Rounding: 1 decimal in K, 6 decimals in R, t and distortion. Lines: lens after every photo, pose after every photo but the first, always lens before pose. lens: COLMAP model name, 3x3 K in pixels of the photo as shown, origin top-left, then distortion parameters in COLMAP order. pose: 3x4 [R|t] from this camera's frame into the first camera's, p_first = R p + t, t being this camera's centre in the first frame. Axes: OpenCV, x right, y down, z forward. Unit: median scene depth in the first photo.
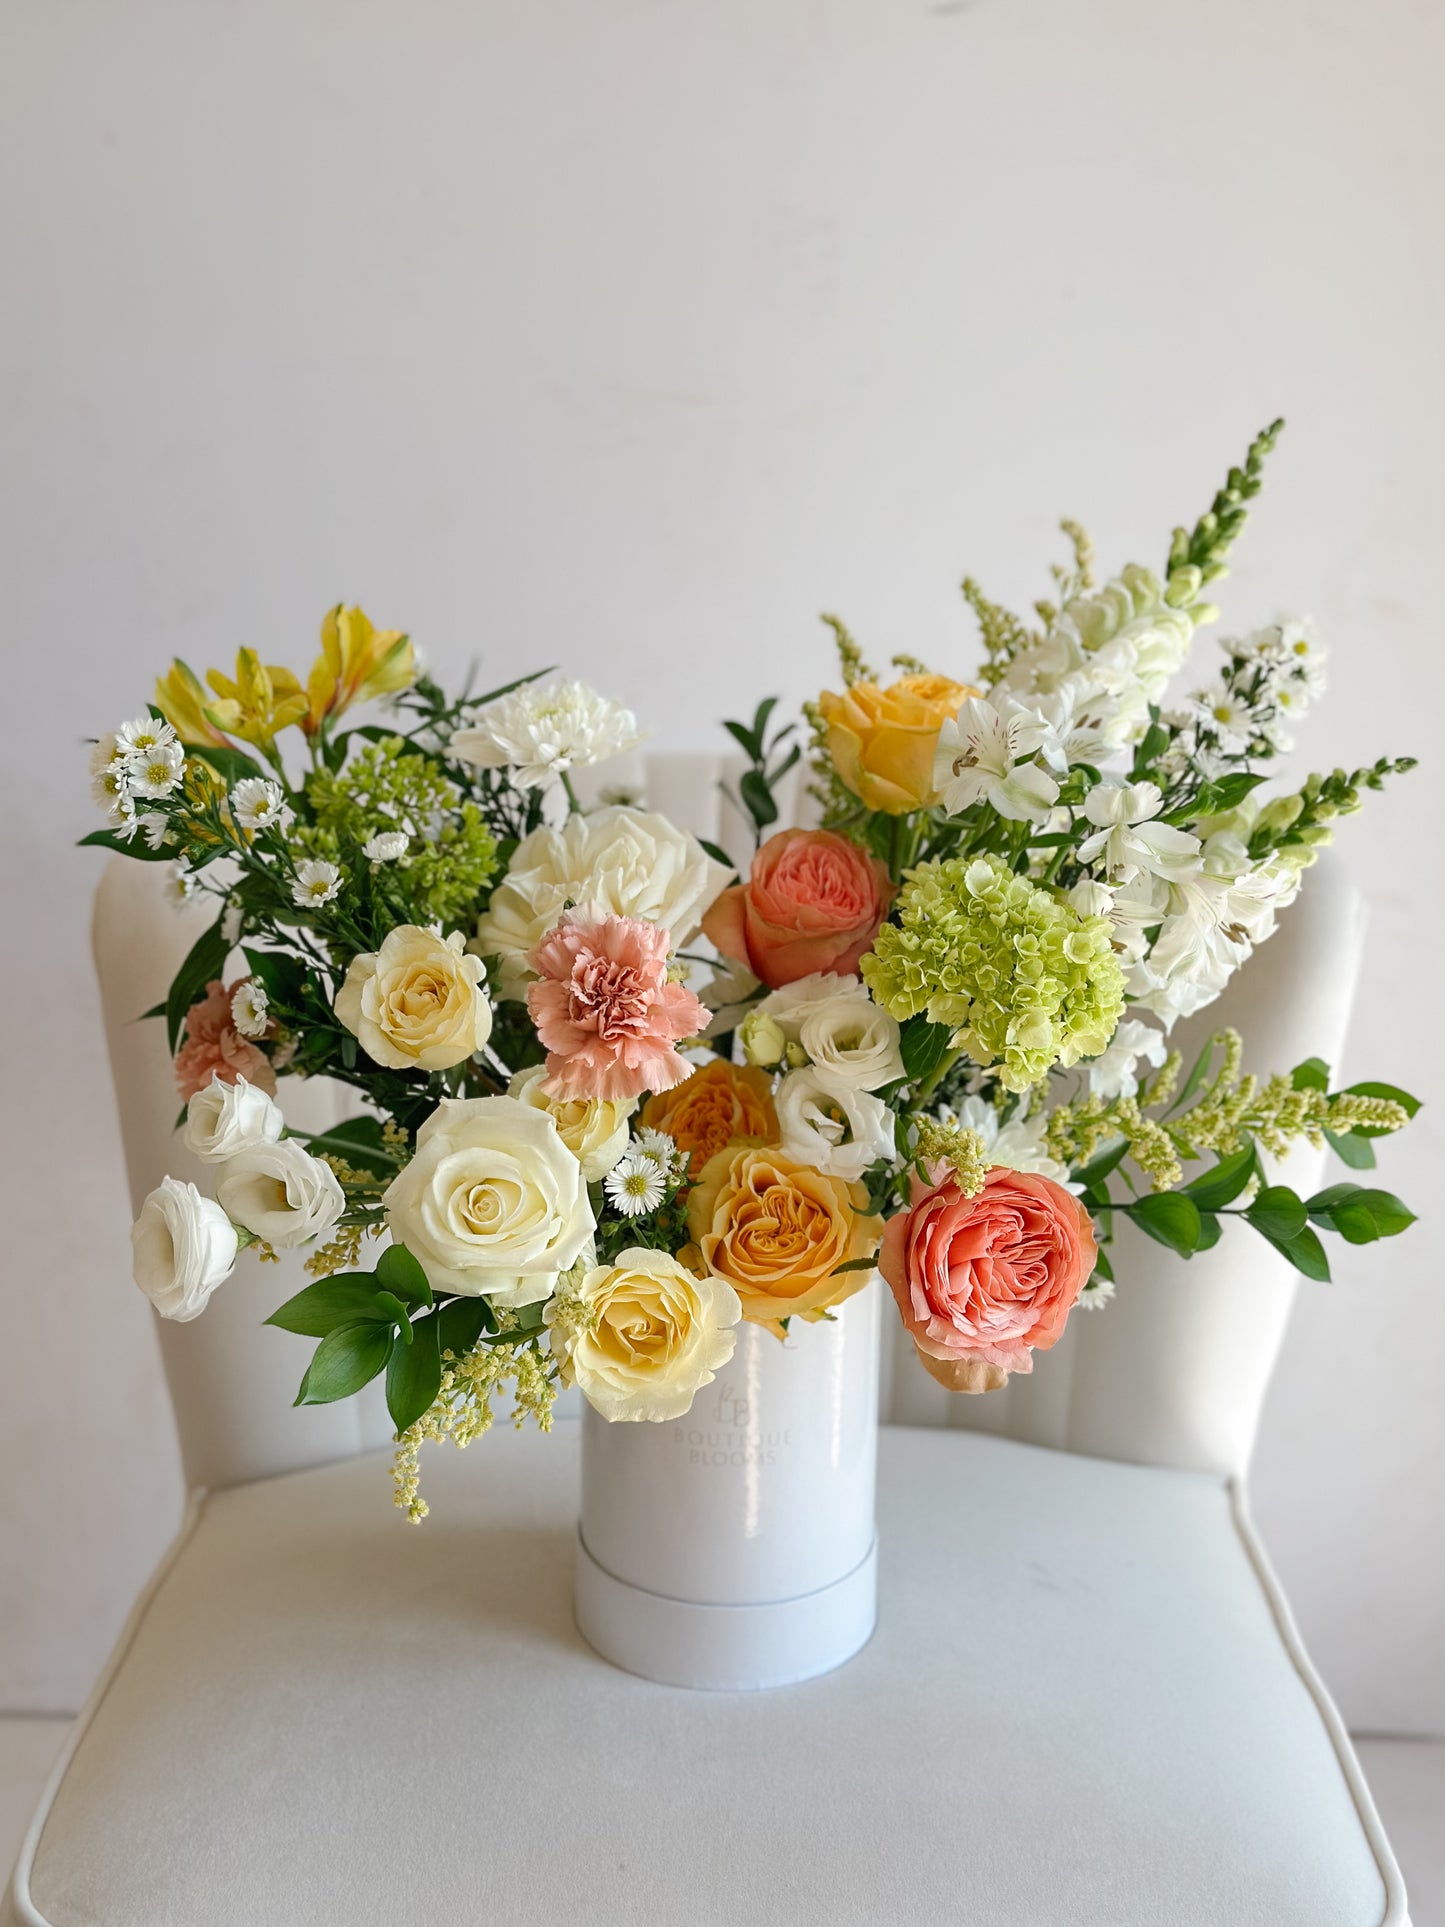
lens RADIAL K [[2703.7, 0, 731.2], [0, 2703.7, 962.9], [0, 0, 1]] dist [0.249870, -0.659847]
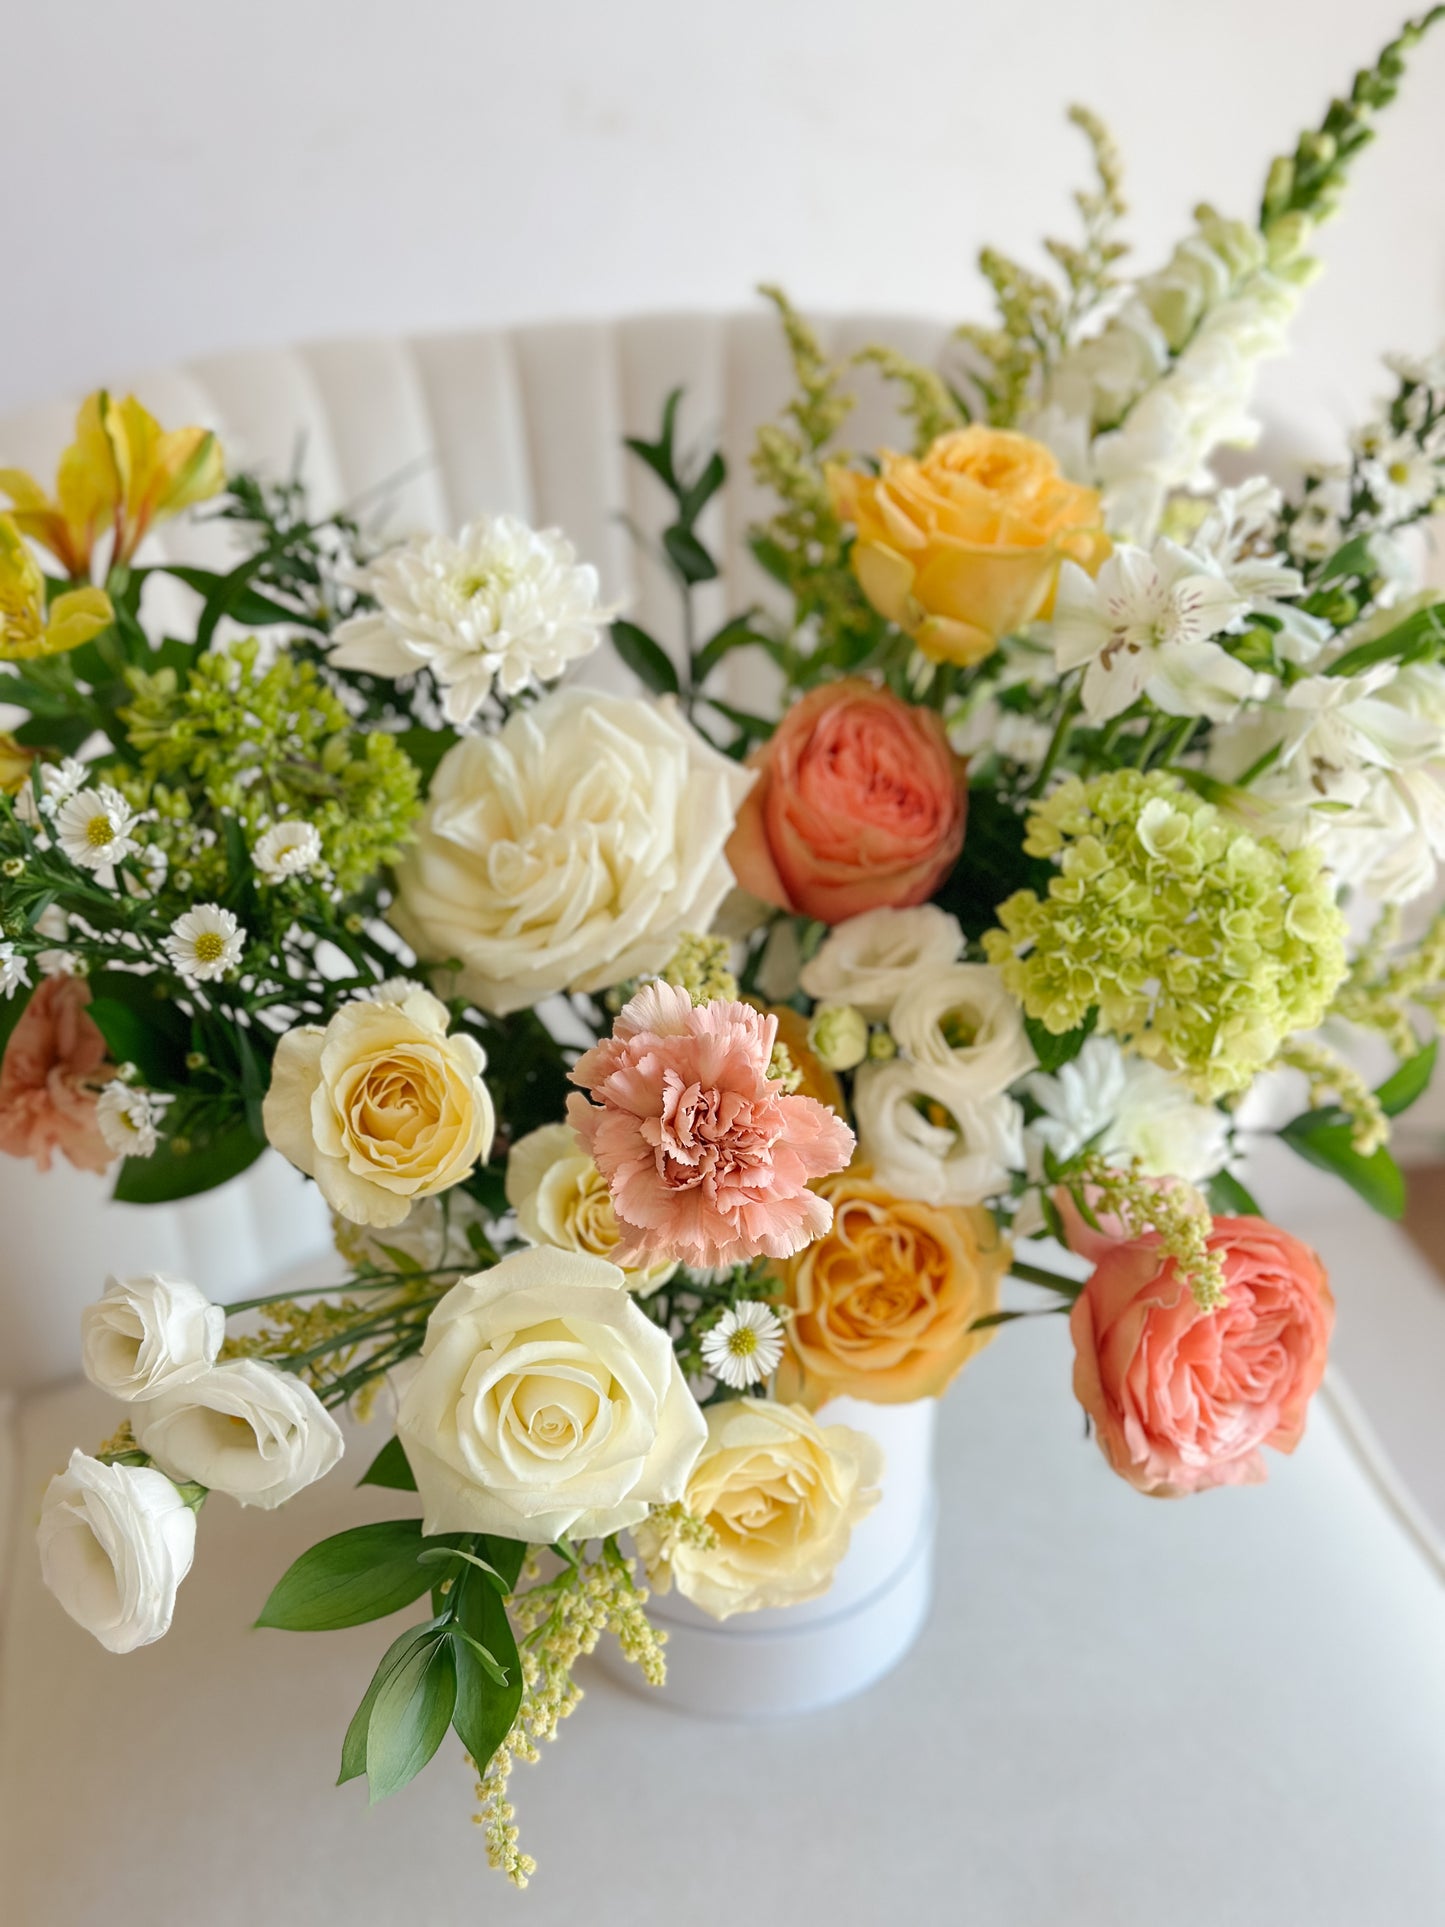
lens RADIAL K [[2703.7, 0, 731.2], [0, 2703.7, 962.9], [0, 0, 1]] dist [0.249870, -0.659847]
pose [[0.980595, -0.123514, 0.152241, -0.125117], [0.072645, 0.950216, 0.303004, -0.213007], [-0.182087, -0.286065, 0.940750, 0.333243]]
